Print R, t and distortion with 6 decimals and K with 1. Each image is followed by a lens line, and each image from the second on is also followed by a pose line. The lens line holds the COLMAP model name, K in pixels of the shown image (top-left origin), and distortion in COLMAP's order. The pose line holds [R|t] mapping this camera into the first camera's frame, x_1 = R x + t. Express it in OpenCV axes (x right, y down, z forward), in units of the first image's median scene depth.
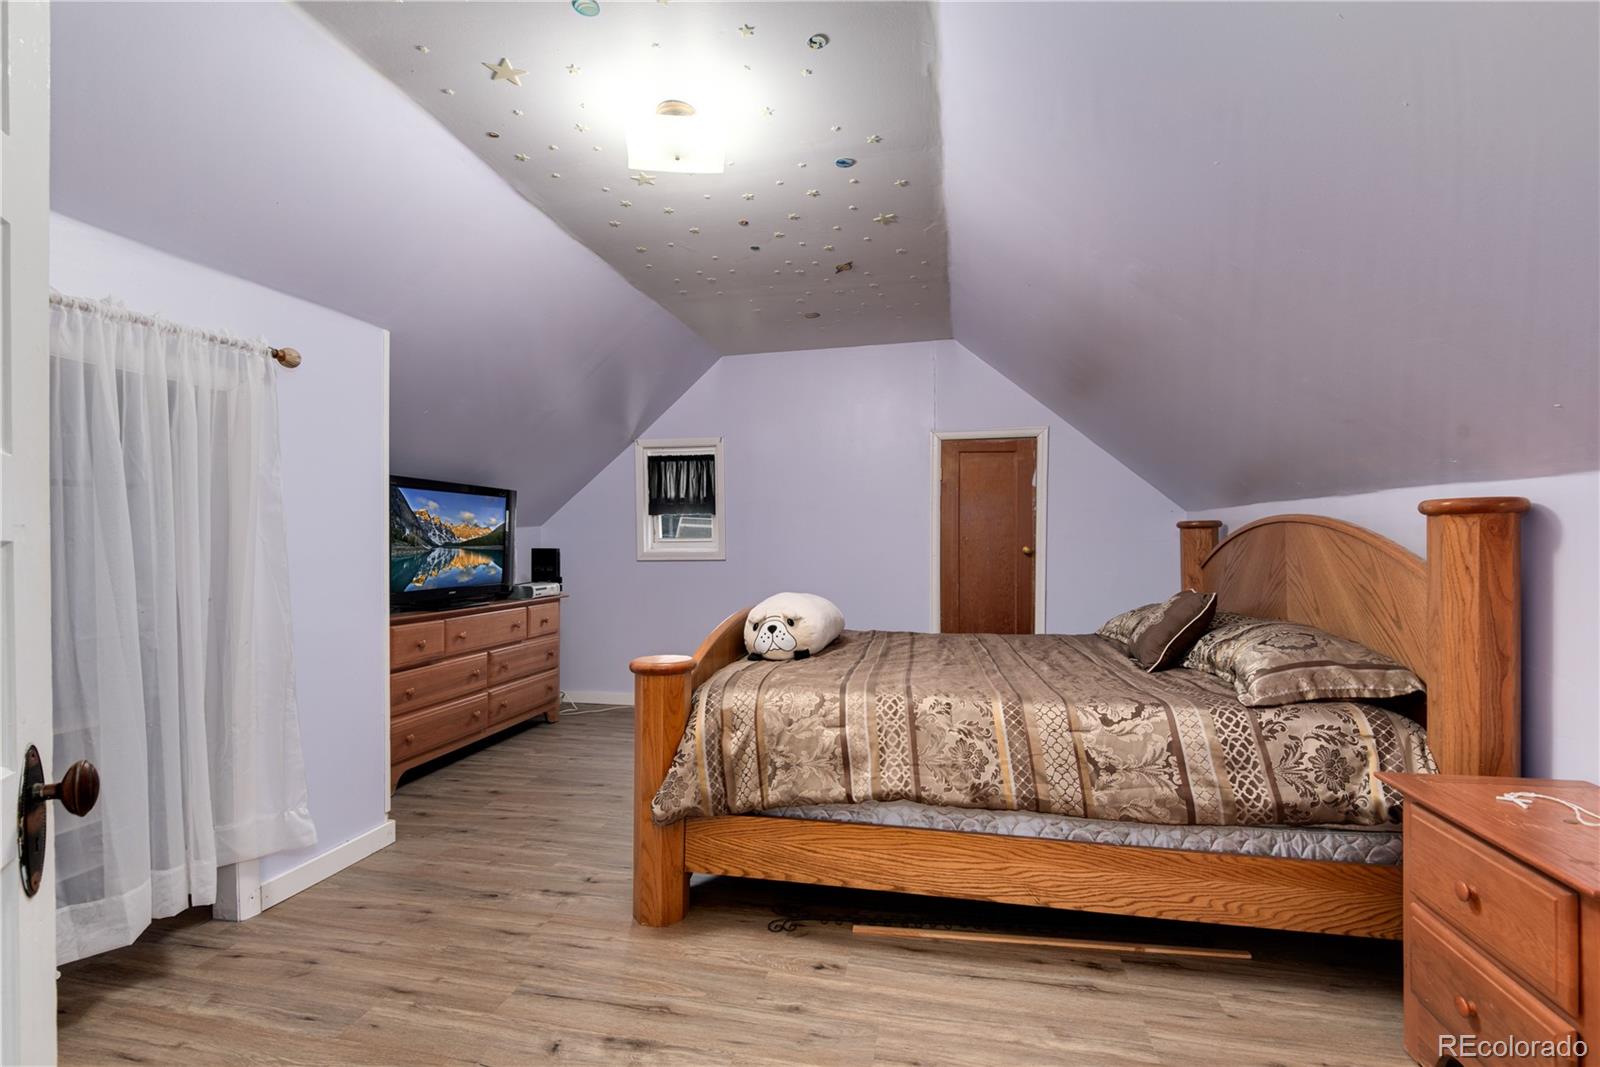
lens RADIAL K [[738.7, 0, 794.1], [0, 738.7, 541.0], [0, 0, 1]] dist [-0.012558, -0.005659]
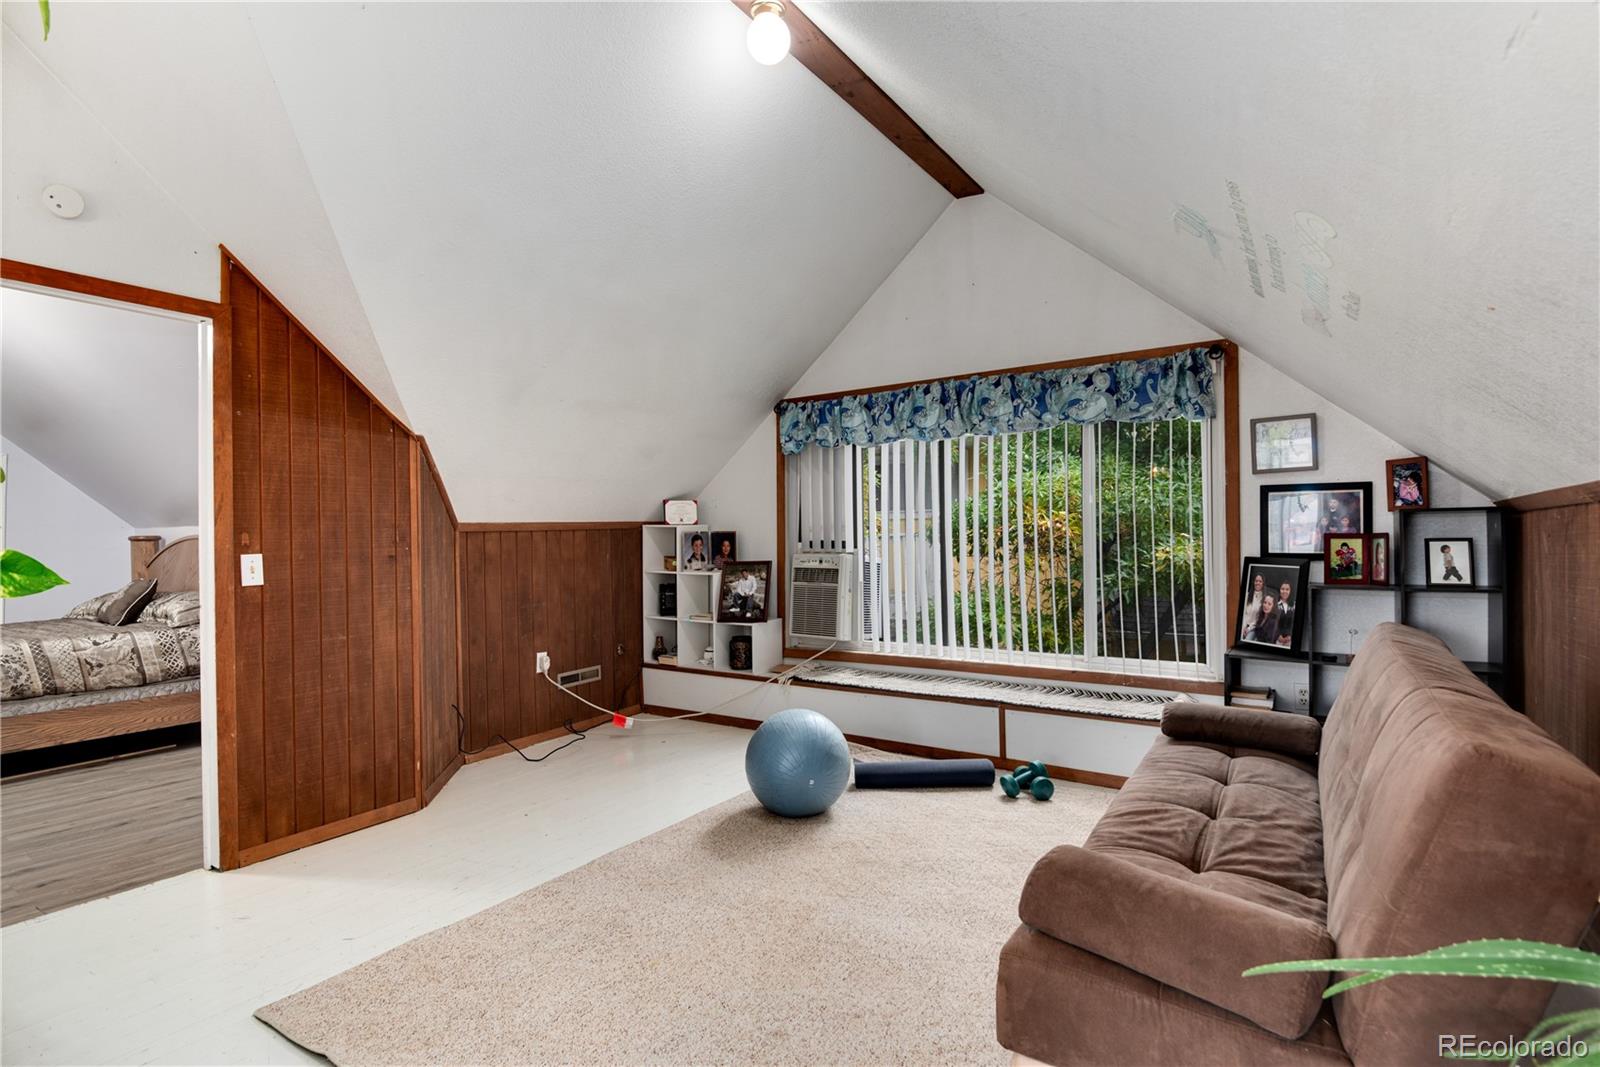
lens RADIAL K [[800.4, 0, 795.1], [0, 800.4, 535.0], [0, 0, 1]] dist [-0.028813, -0.000268]
pose [[0.361182, 0.007427, 0.932466, -0.850974], [0.004378, 0.999944, -0.009660, -0.015275], [-0.932485, 0.007571, 0.361129, -1.498316]]
